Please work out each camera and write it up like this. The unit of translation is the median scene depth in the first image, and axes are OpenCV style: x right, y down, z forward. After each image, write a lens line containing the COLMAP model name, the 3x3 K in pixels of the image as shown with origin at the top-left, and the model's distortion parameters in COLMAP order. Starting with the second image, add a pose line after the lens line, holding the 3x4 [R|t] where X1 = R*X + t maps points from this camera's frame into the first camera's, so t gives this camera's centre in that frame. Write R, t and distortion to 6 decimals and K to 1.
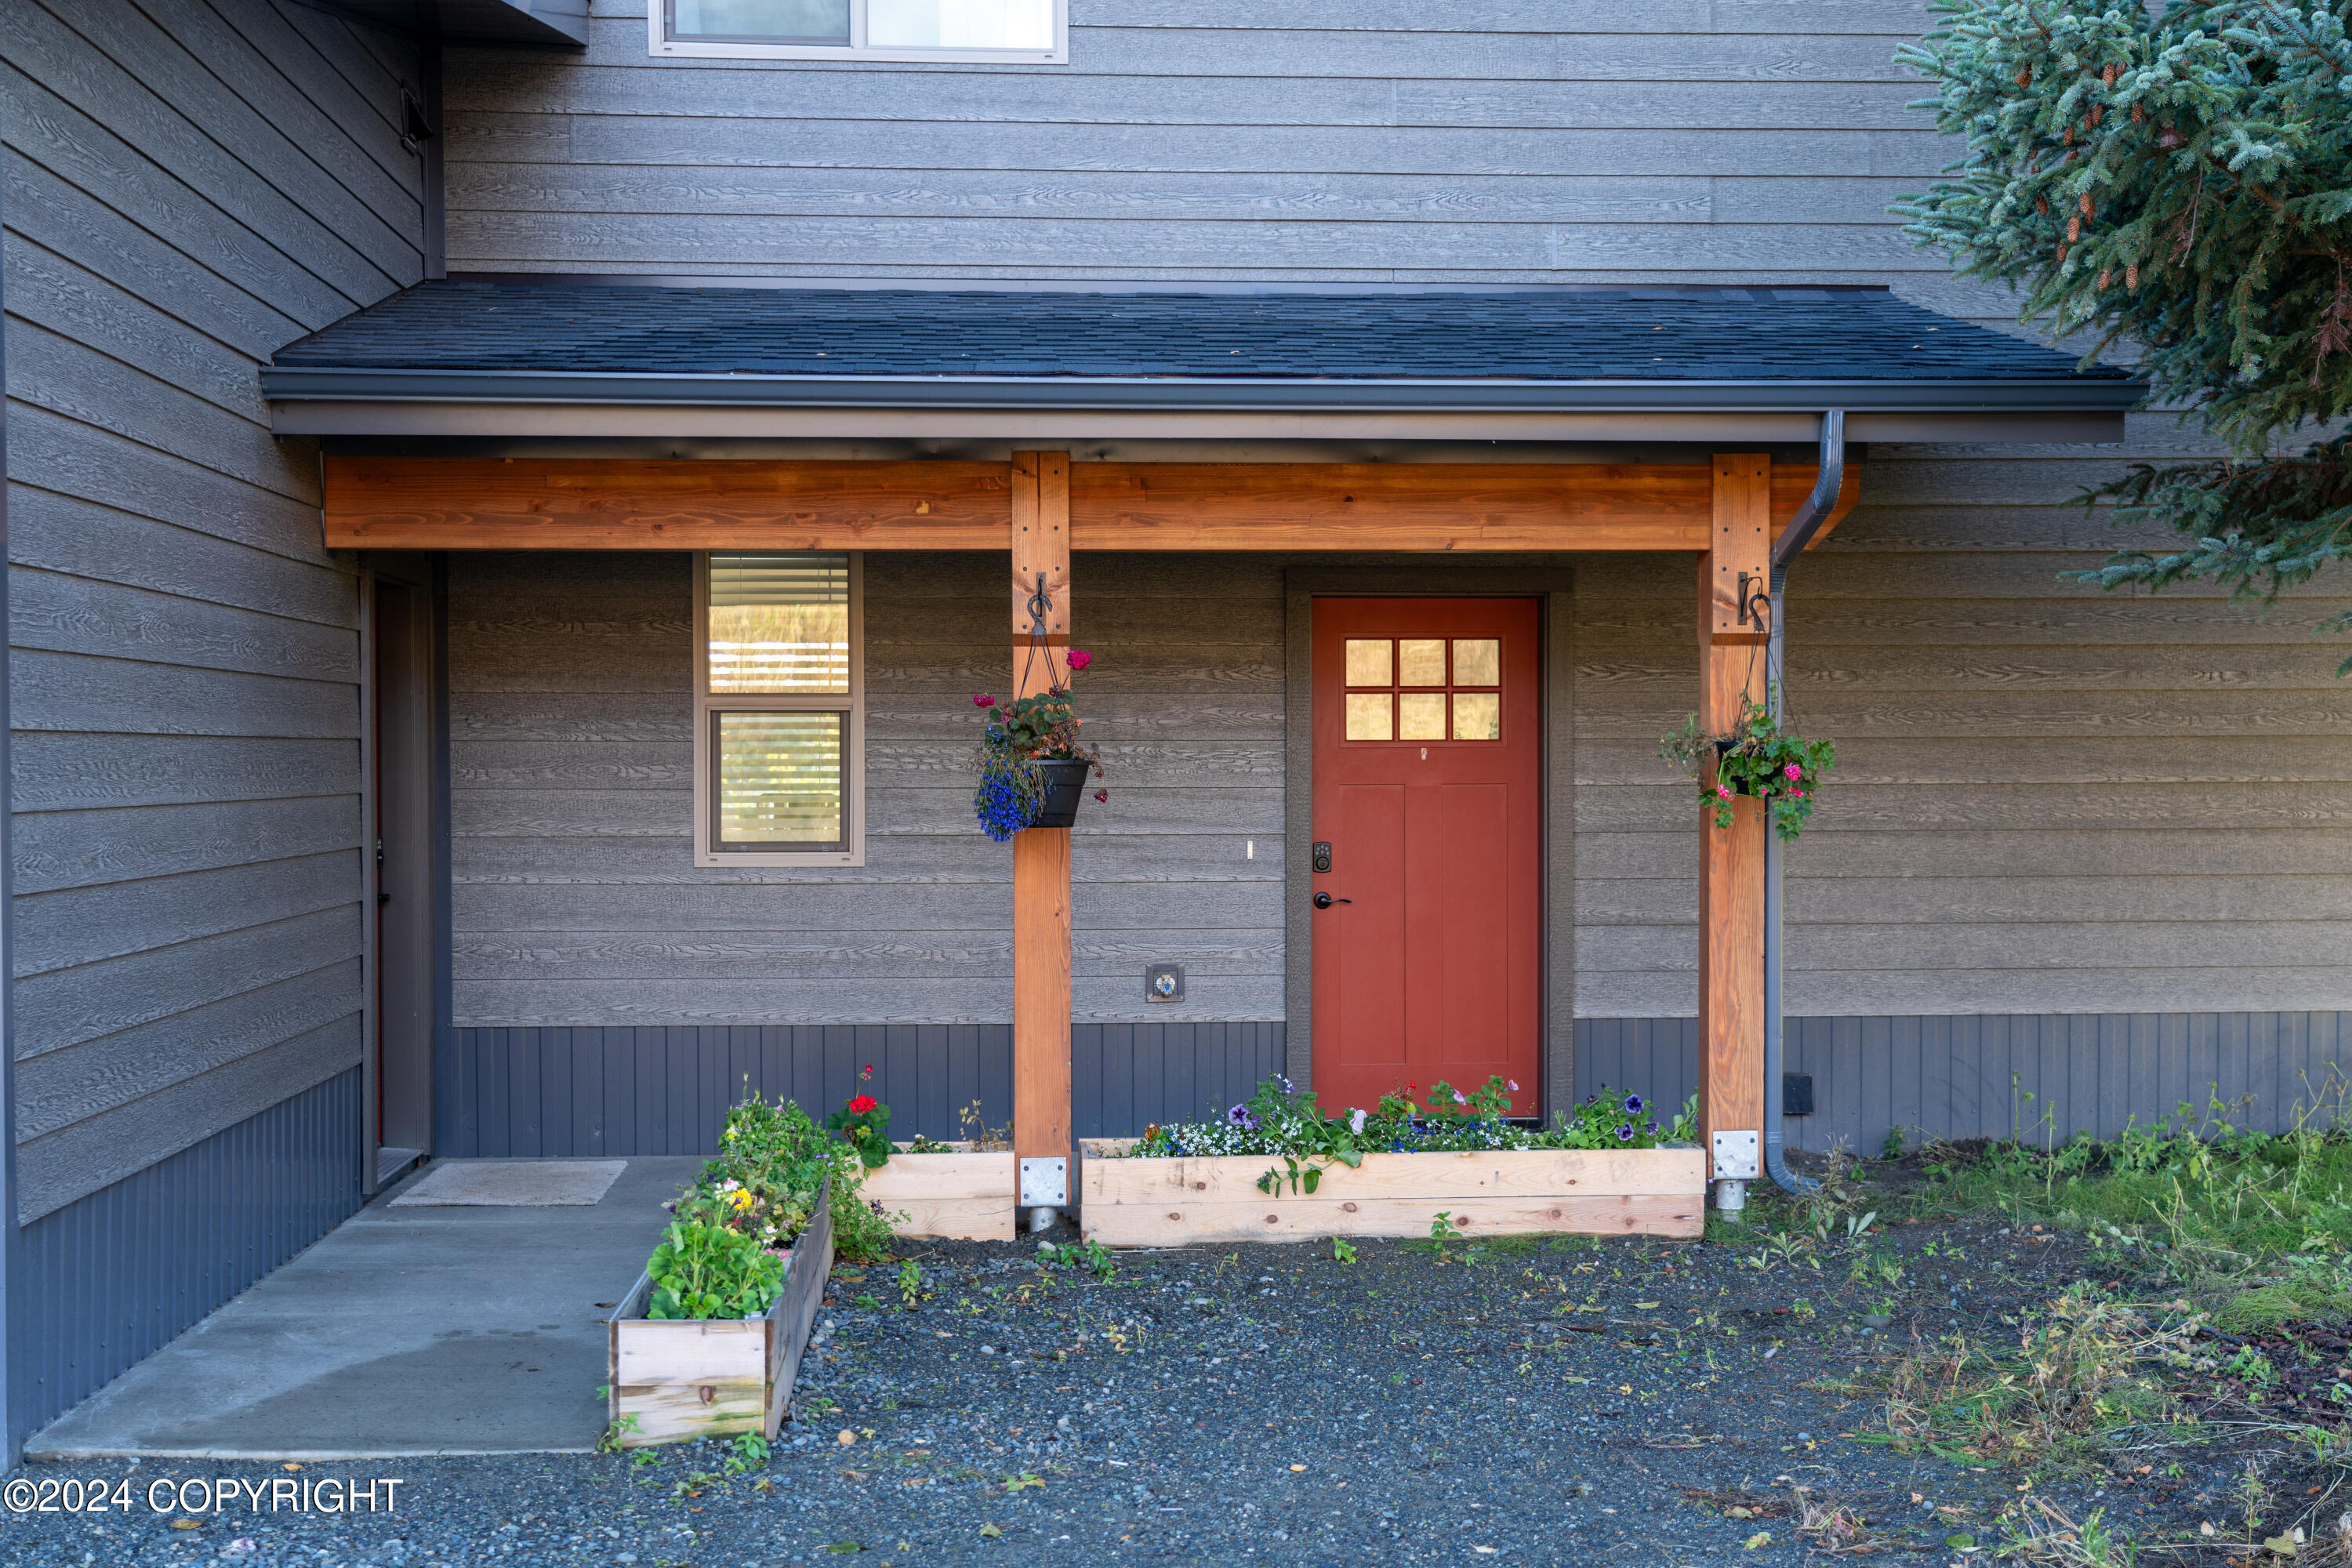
lens RADIAL K [[3025.0, 0, 1189.2], [0, 3025.0, 787.5], [0, 0, 1]] dist [0.066453, 0.000000]
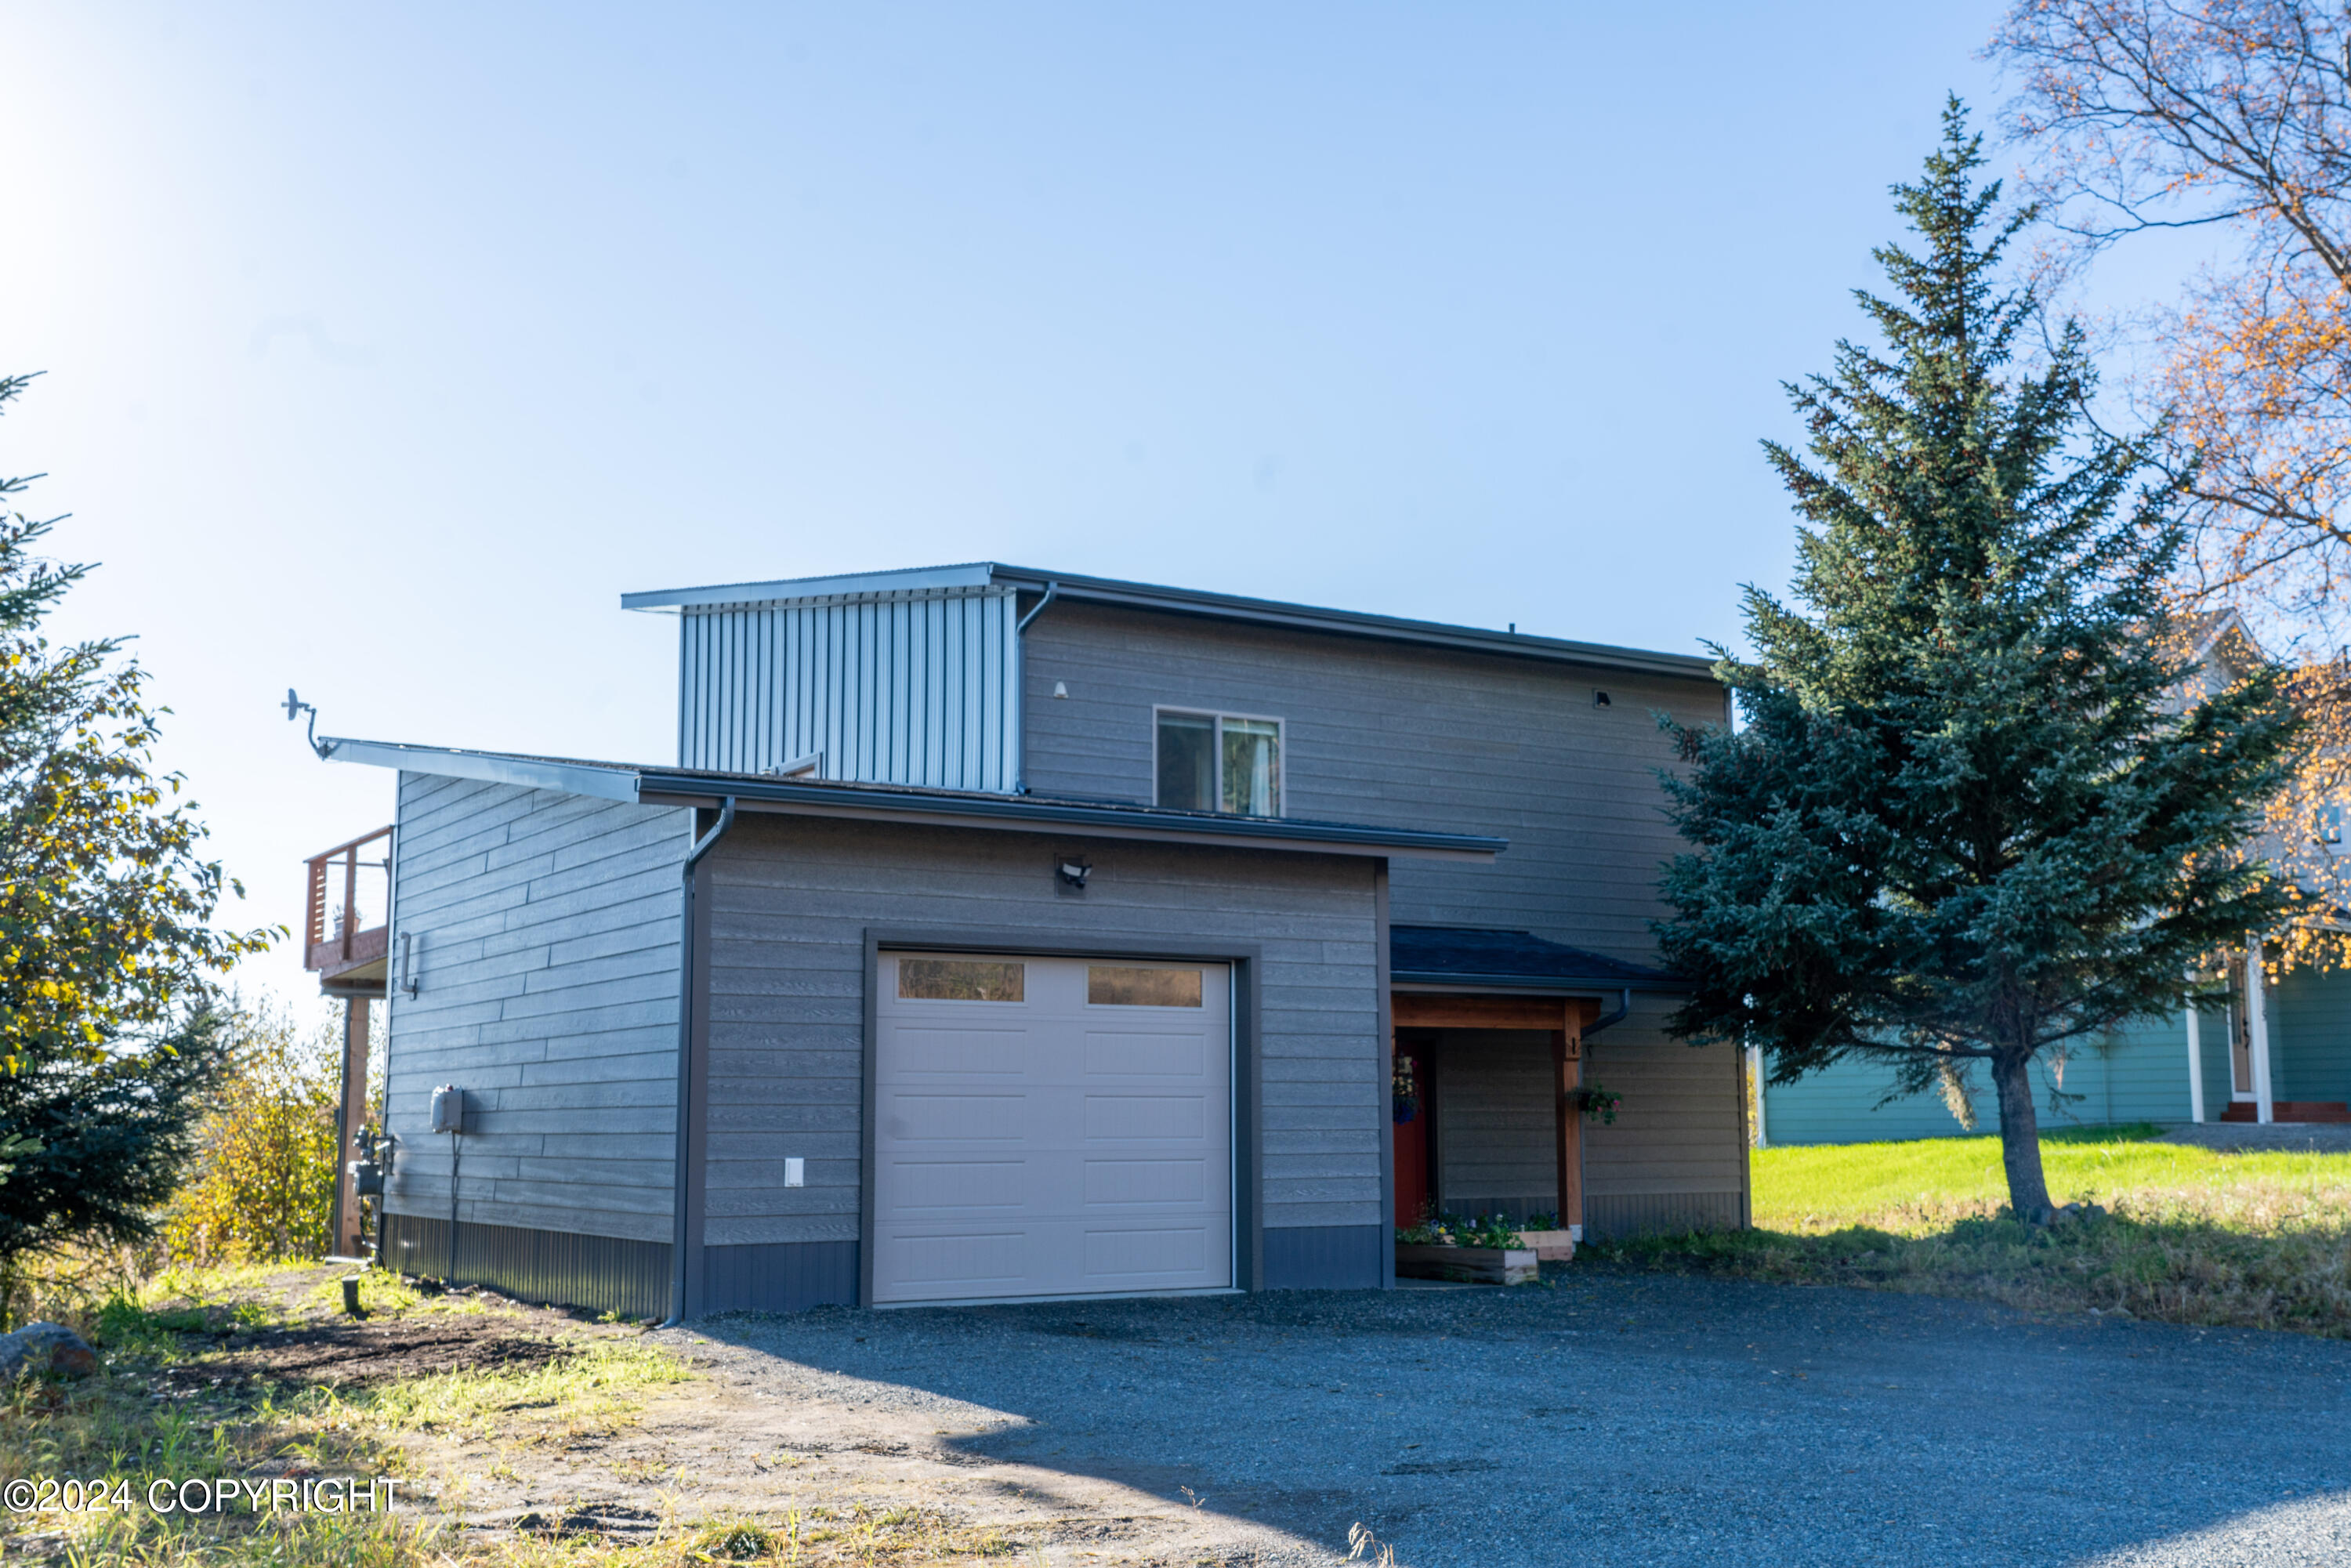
lens RADIAL K [[2401.7, 0, 1170.1], [0, 2401.7, 780.2], [0, 0, 1]] dist [0.011694, 0.000000]
pose [[0.887796, 0.061957, 0.456048, -1.300721], [0.010837, 0.987809, -0.155295, 0.044142], [-0.460110, 0.142813, 0.876301, -0.967989]]
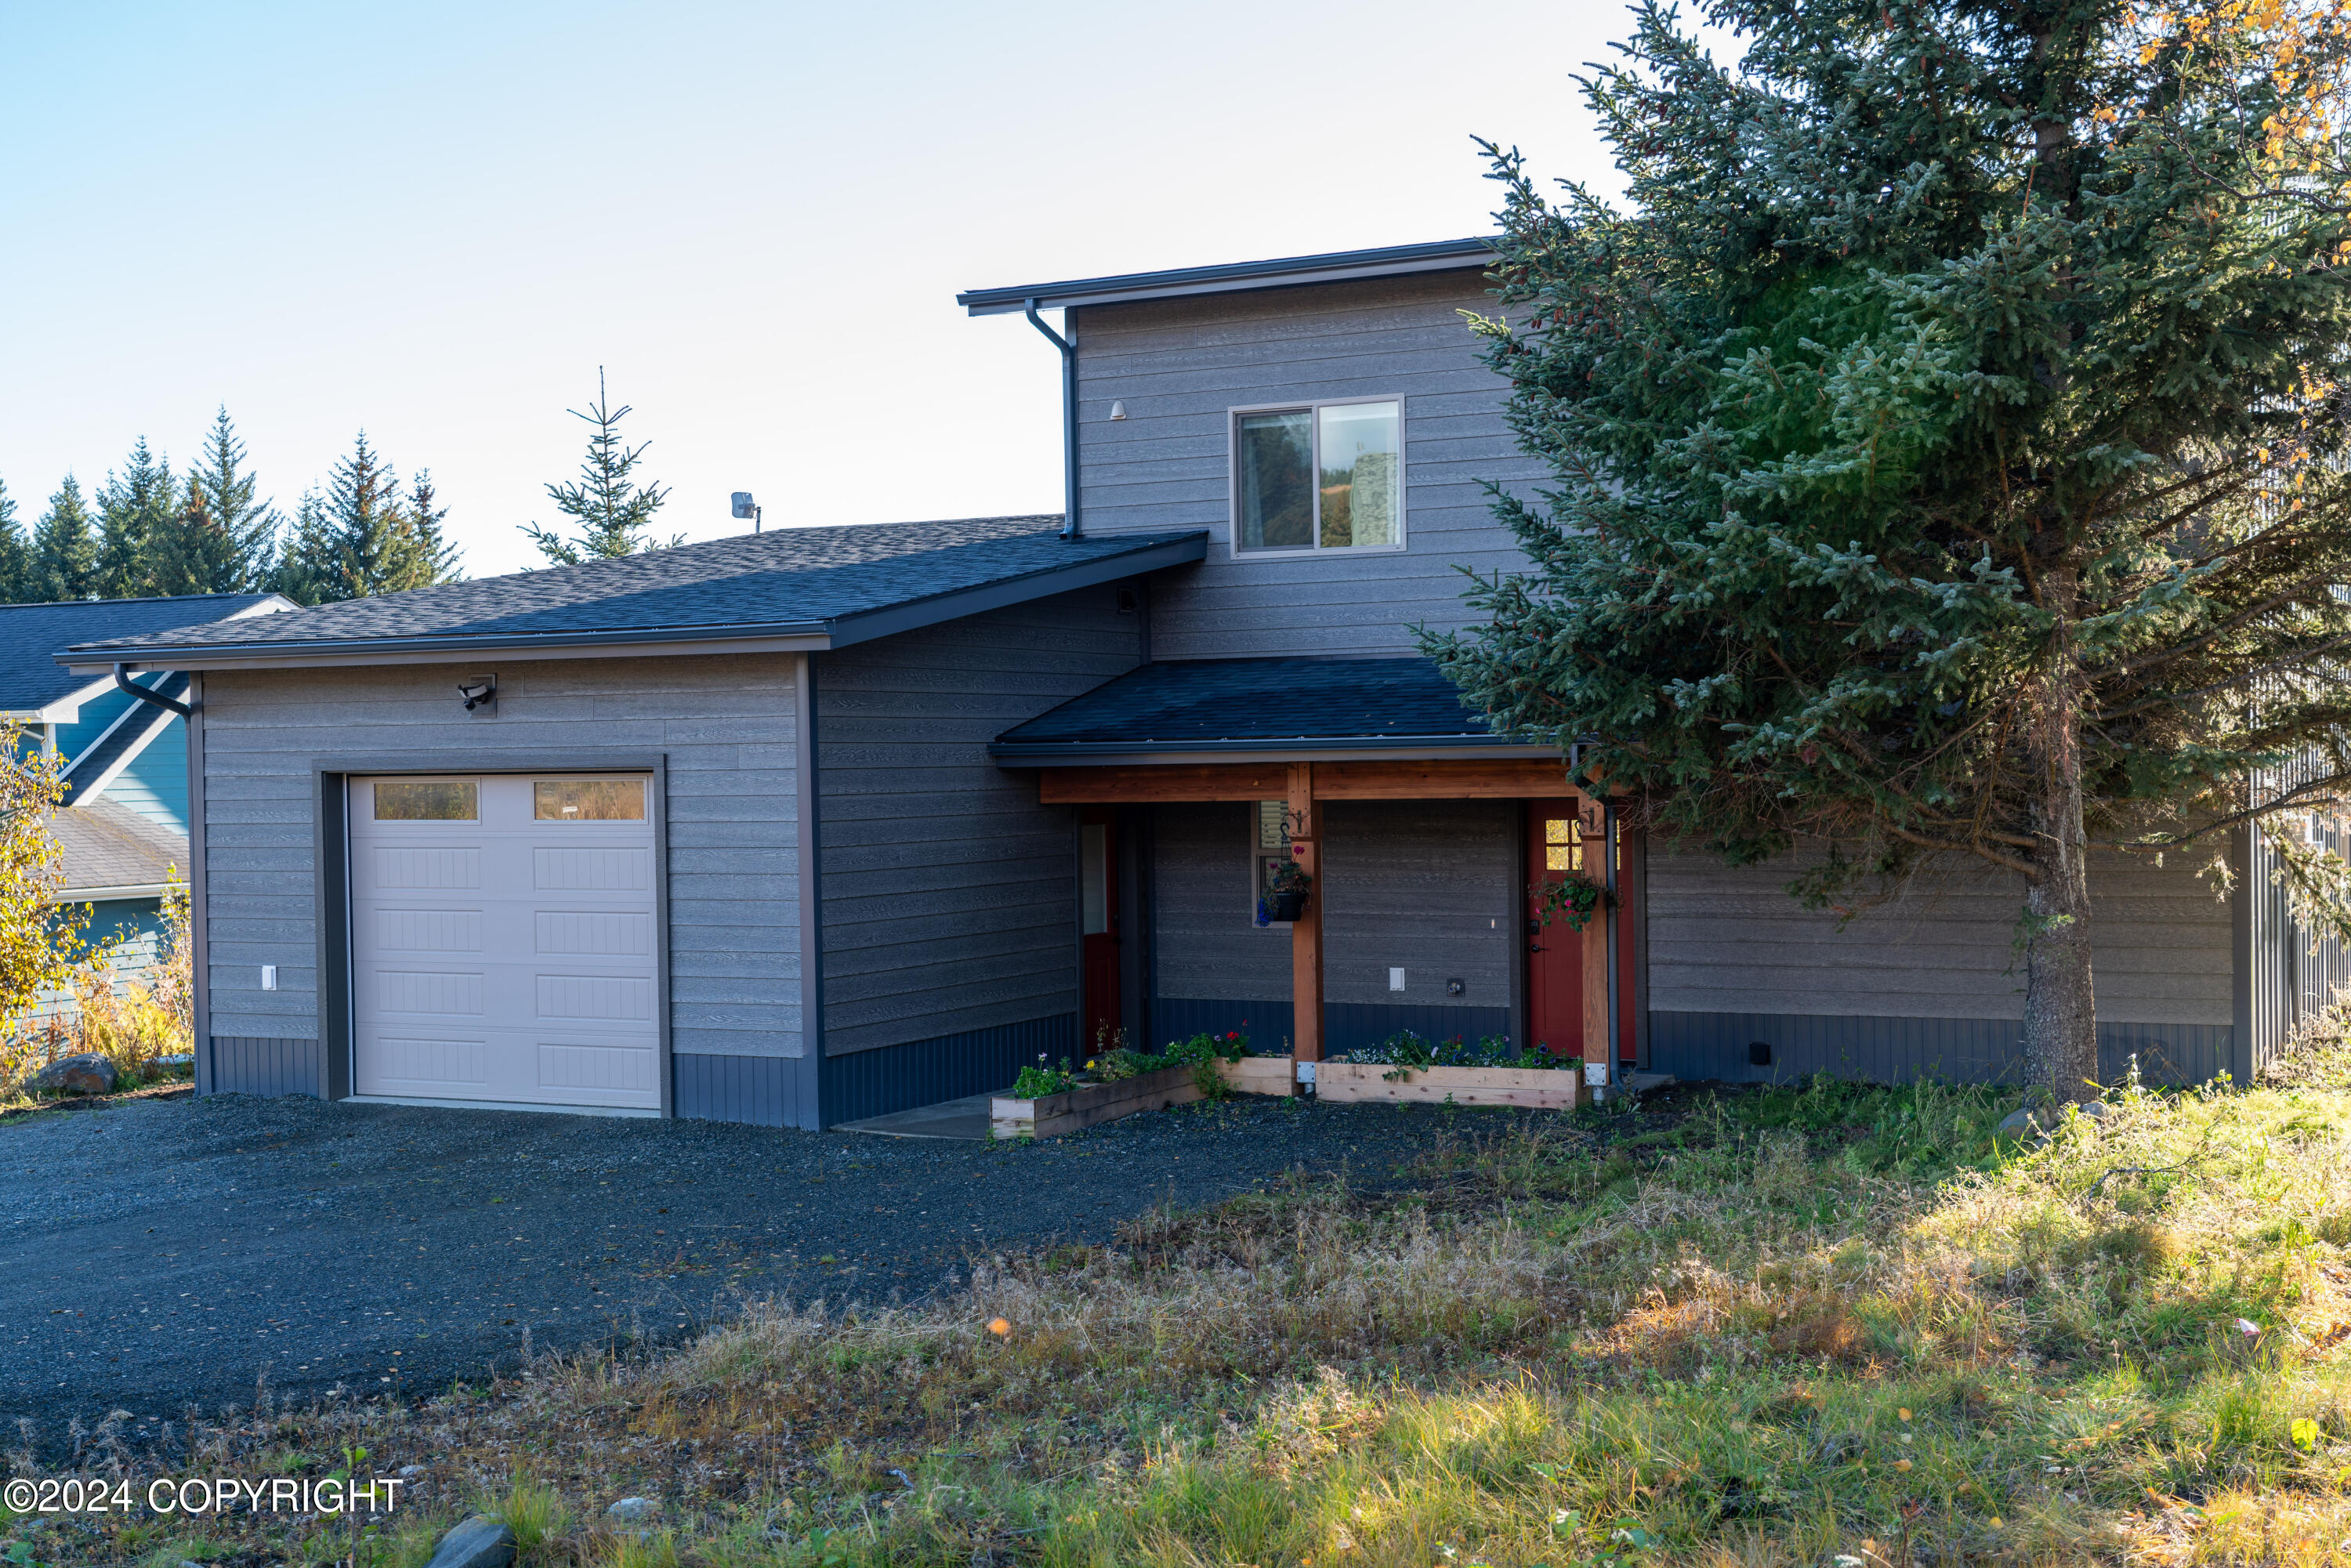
lens RADIAL K [[2738.2, 0, 1168.5], [0, 2738.2, 784.6], [0, 0, 1]] dist [0.016631, 0.000000]
pose [[0.860411, -0.009627, -0.509509, 0.933199], [0.011099, 0.999938, -0.000151, -0.091213], [0.509479, -0.005525, 0.860465, -0.860342]]
